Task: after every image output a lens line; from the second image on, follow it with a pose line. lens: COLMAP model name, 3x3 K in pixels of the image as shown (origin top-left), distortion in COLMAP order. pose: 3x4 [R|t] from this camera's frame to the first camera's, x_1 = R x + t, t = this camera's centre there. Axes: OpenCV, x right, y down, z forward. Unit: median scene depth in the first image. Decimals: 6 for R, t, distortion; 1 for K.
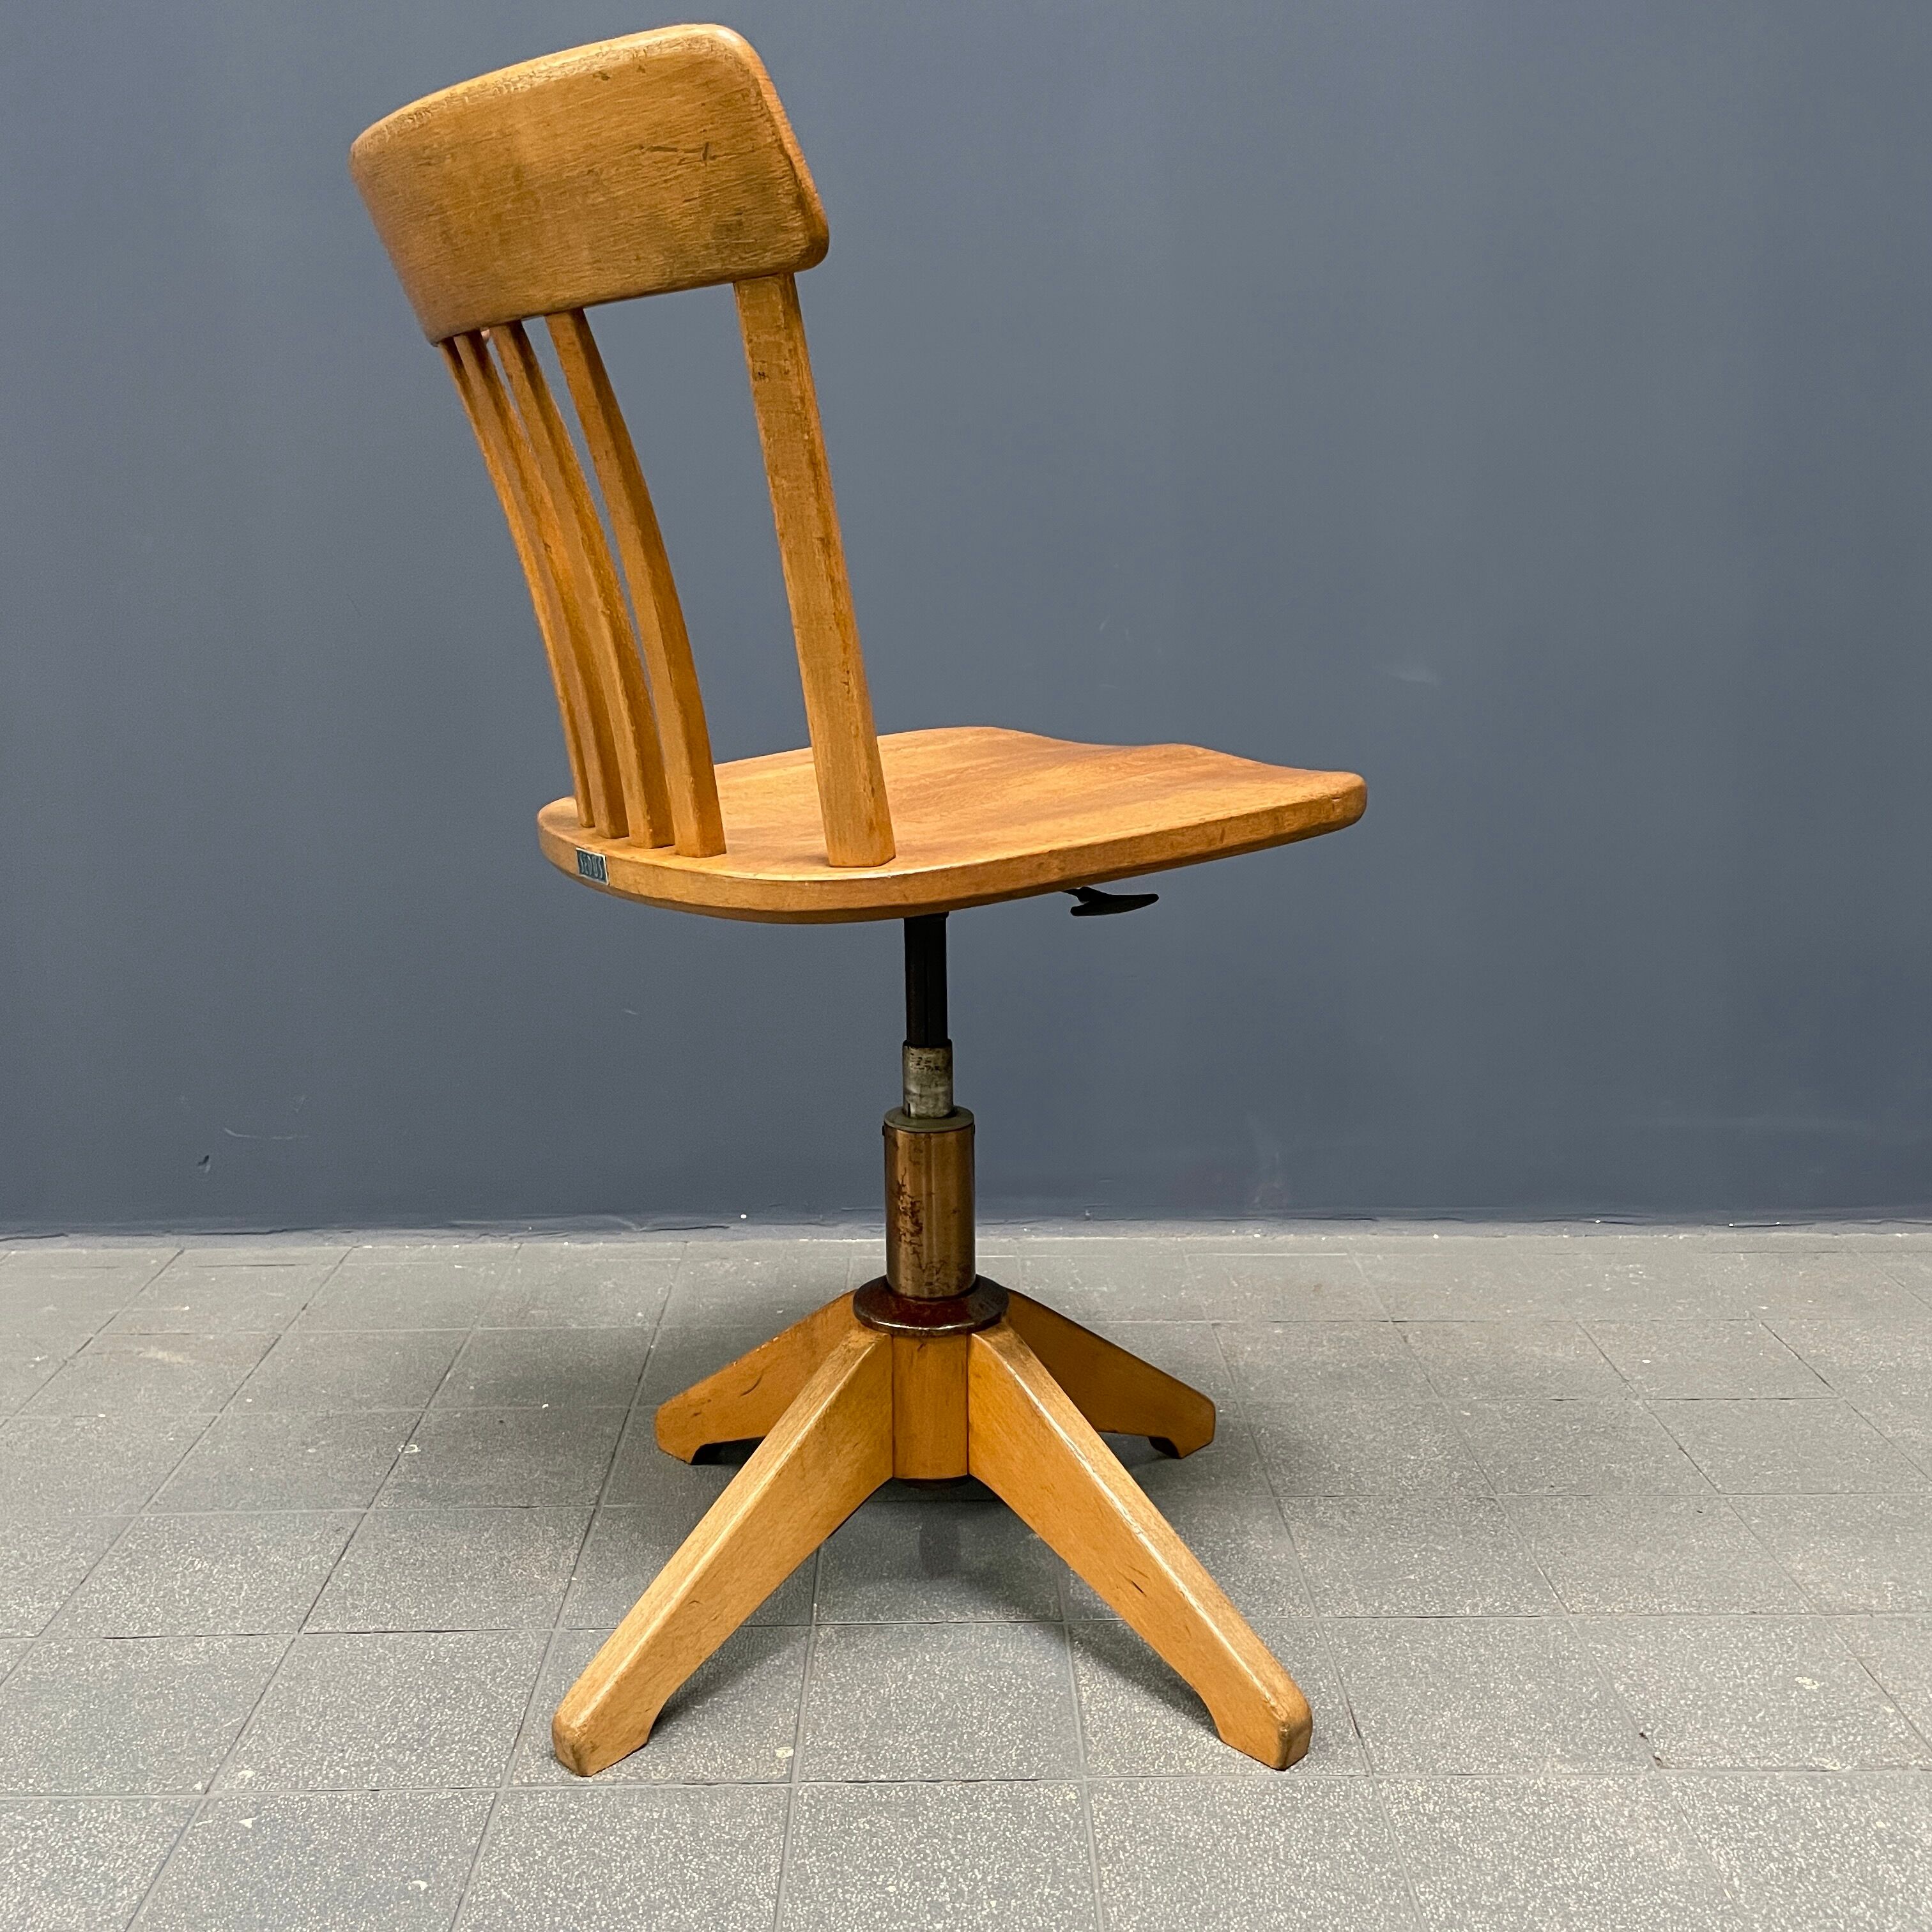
lens RADIAL K [[1988.4, 0, 942.8], [0, 1988.4, 942.3], [0, 0, 1]] dist [0.031903, 0.000000]
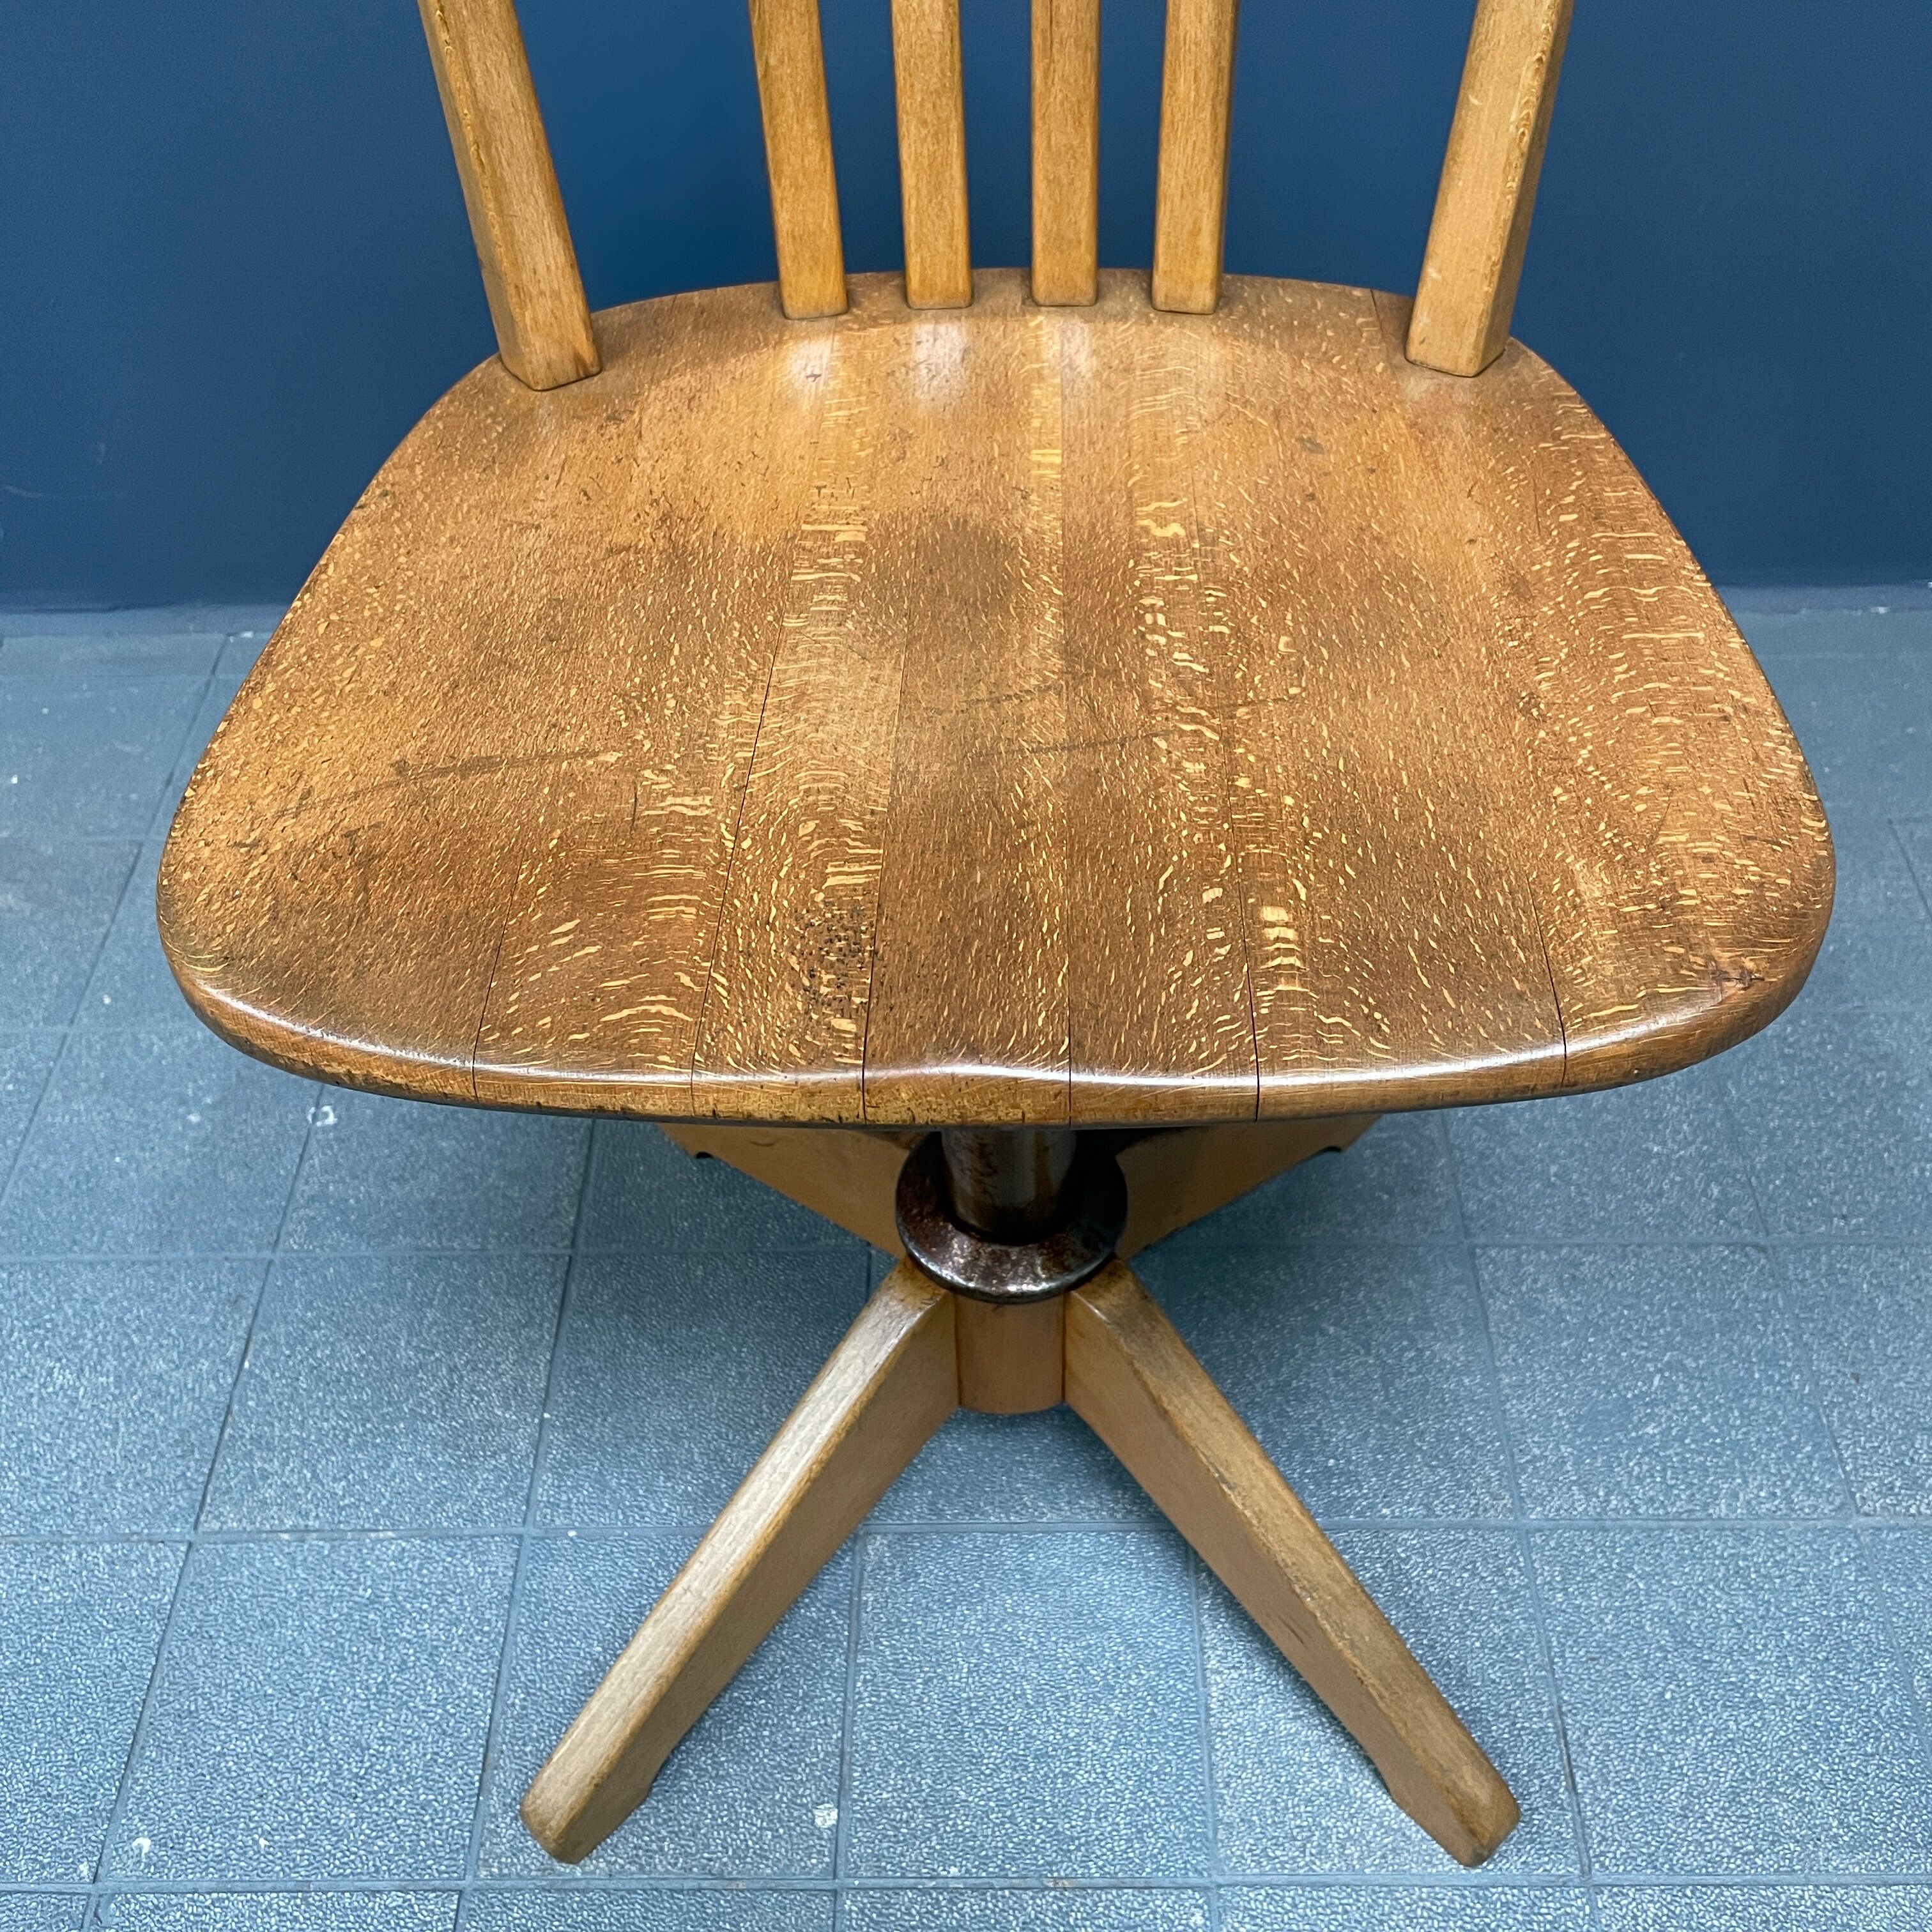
lens RADIAL K [[1988.4, 0, 973.4], [0, 1988.4, 945.1], [0, 0, 1]] dist [0.031903, 0.000000]
pose [[0.999835, 0.000880, -0.018118, -0.007827], [0.009991, 0.806915, 0.590583, -0.299640], [0.015139, -0.590667, 0.806774, 0.530025]]
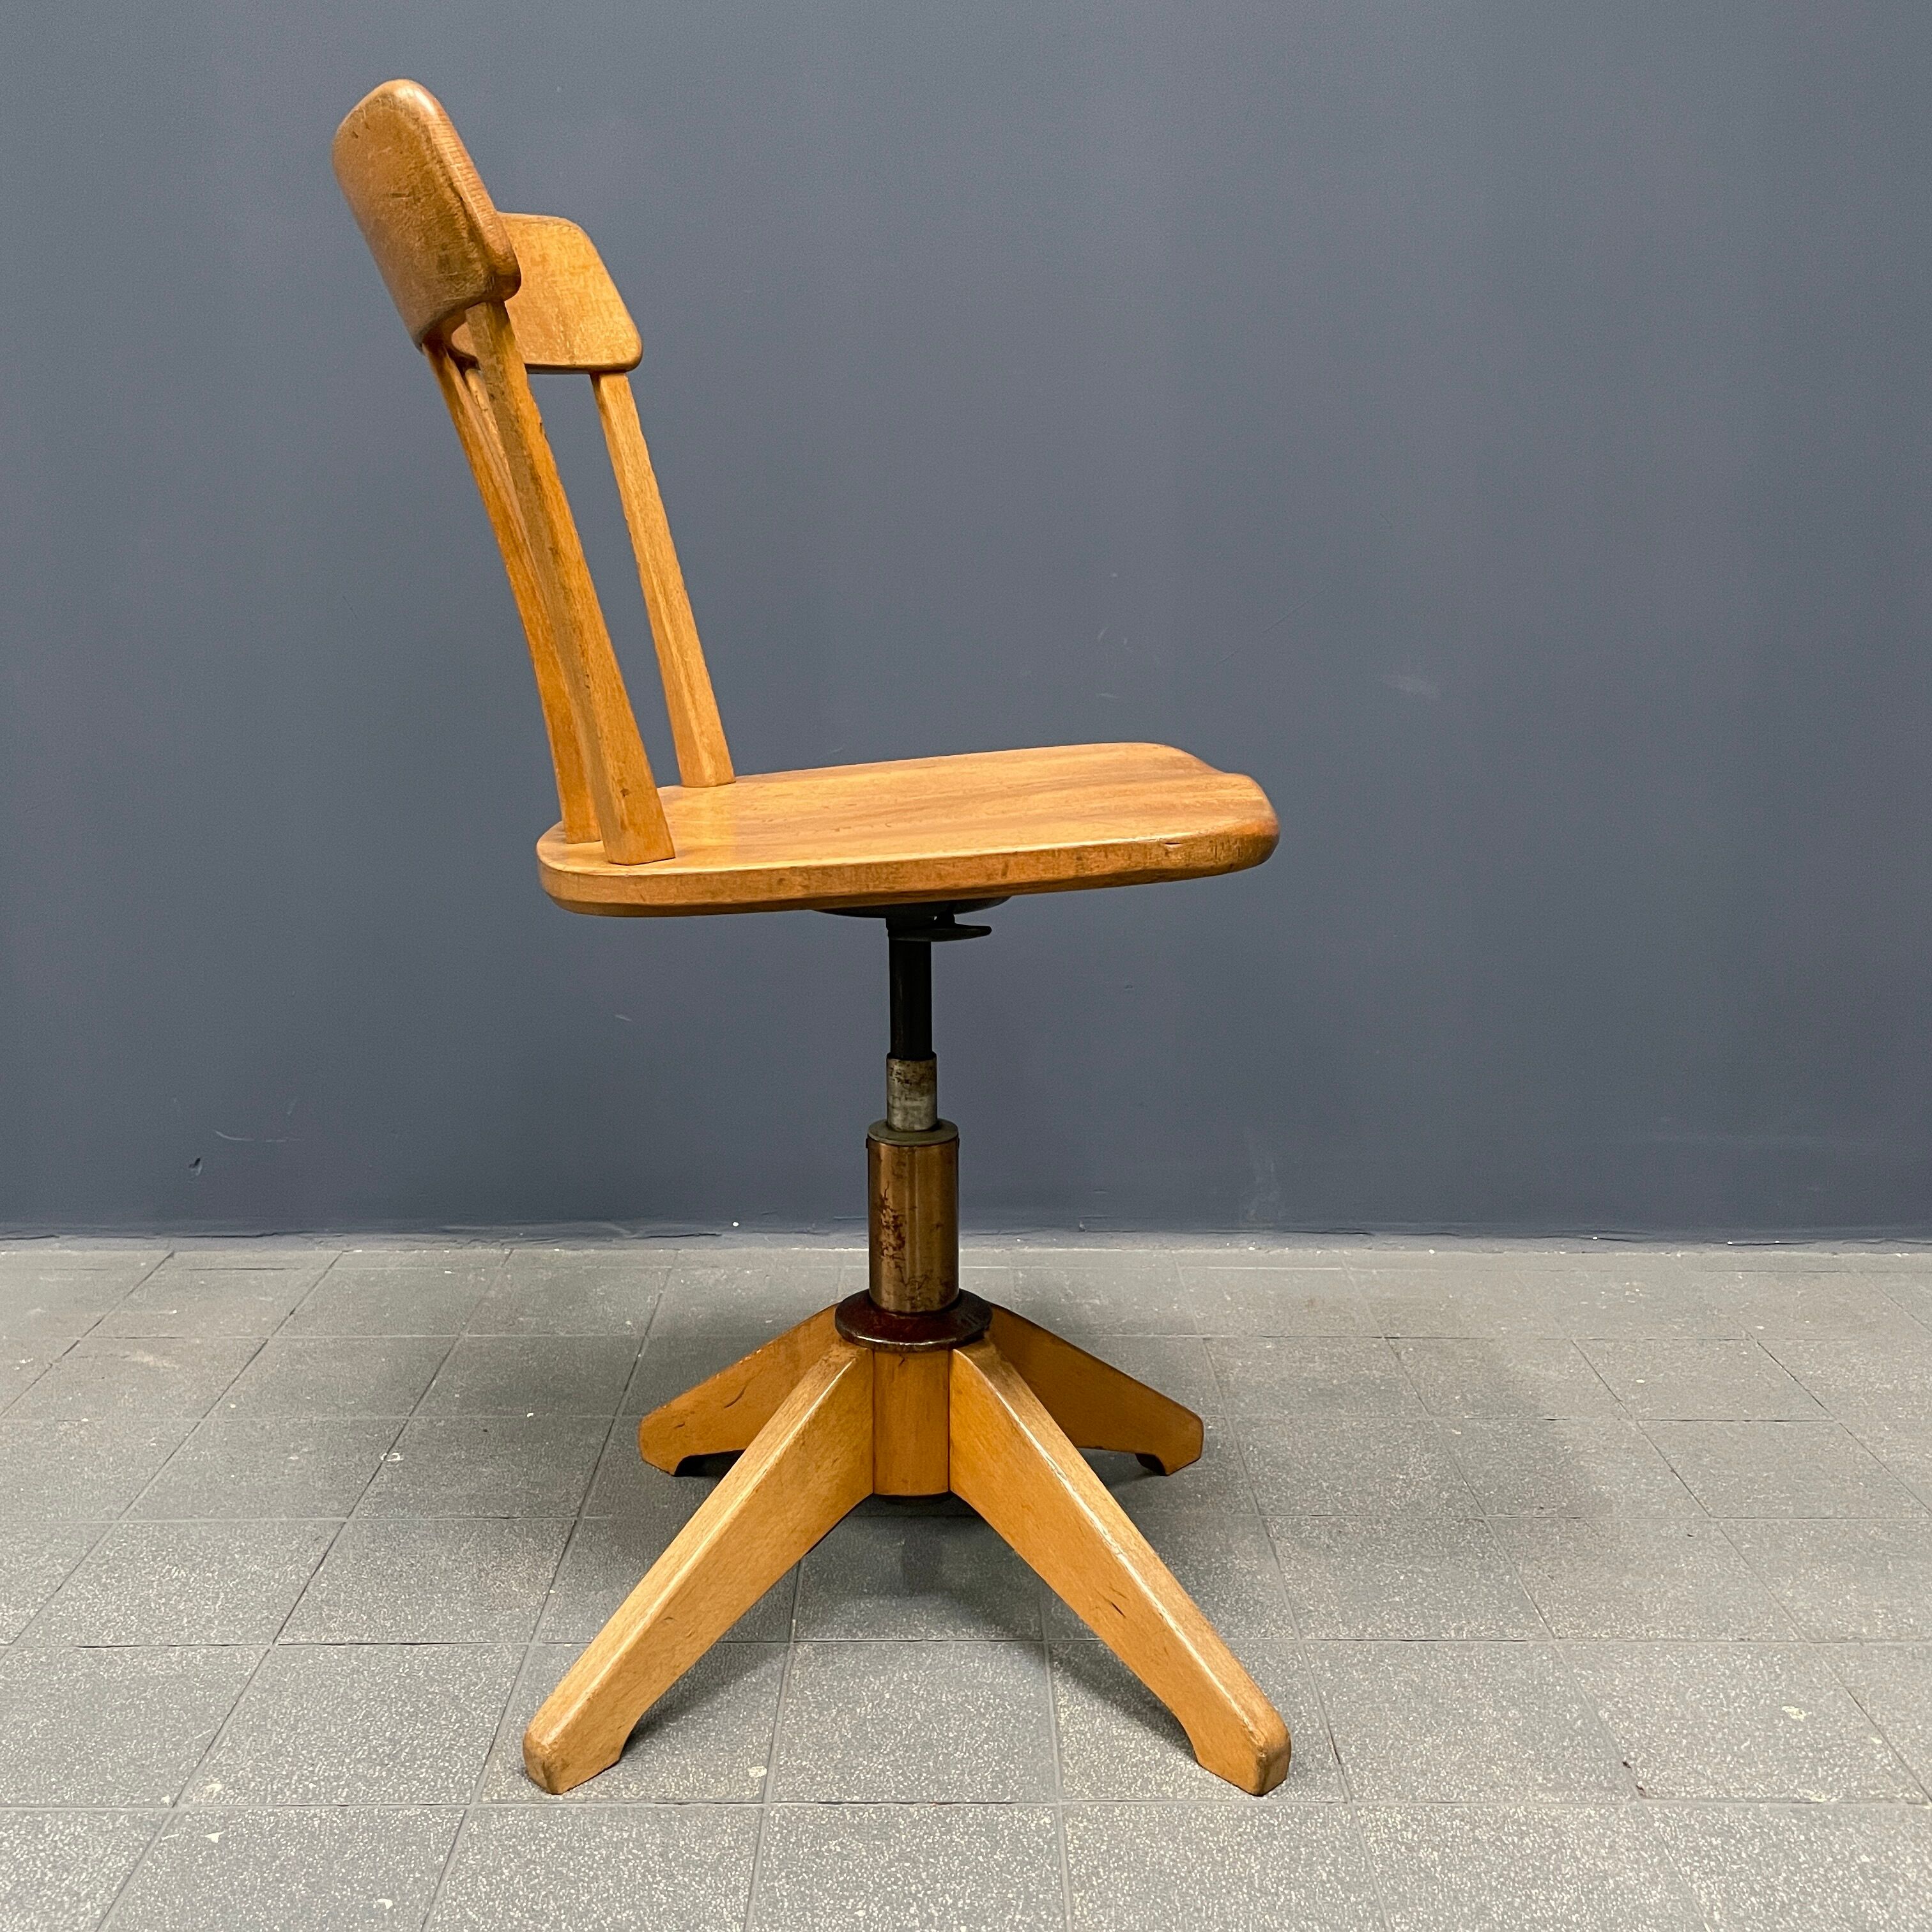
lens RADIAL K [[1988.4, 0, 943.9], [0, 1988.4, 936.7], [0, 0, 1]] dist [0.031903, 0.000000]
pose [[0.999939, 0.009181, -0.006113, 0.014162], [-0.009205, 0.999950, -0.003894, -0.005081], [0.006077, 0.003950, 0.999974, 0.007299]]
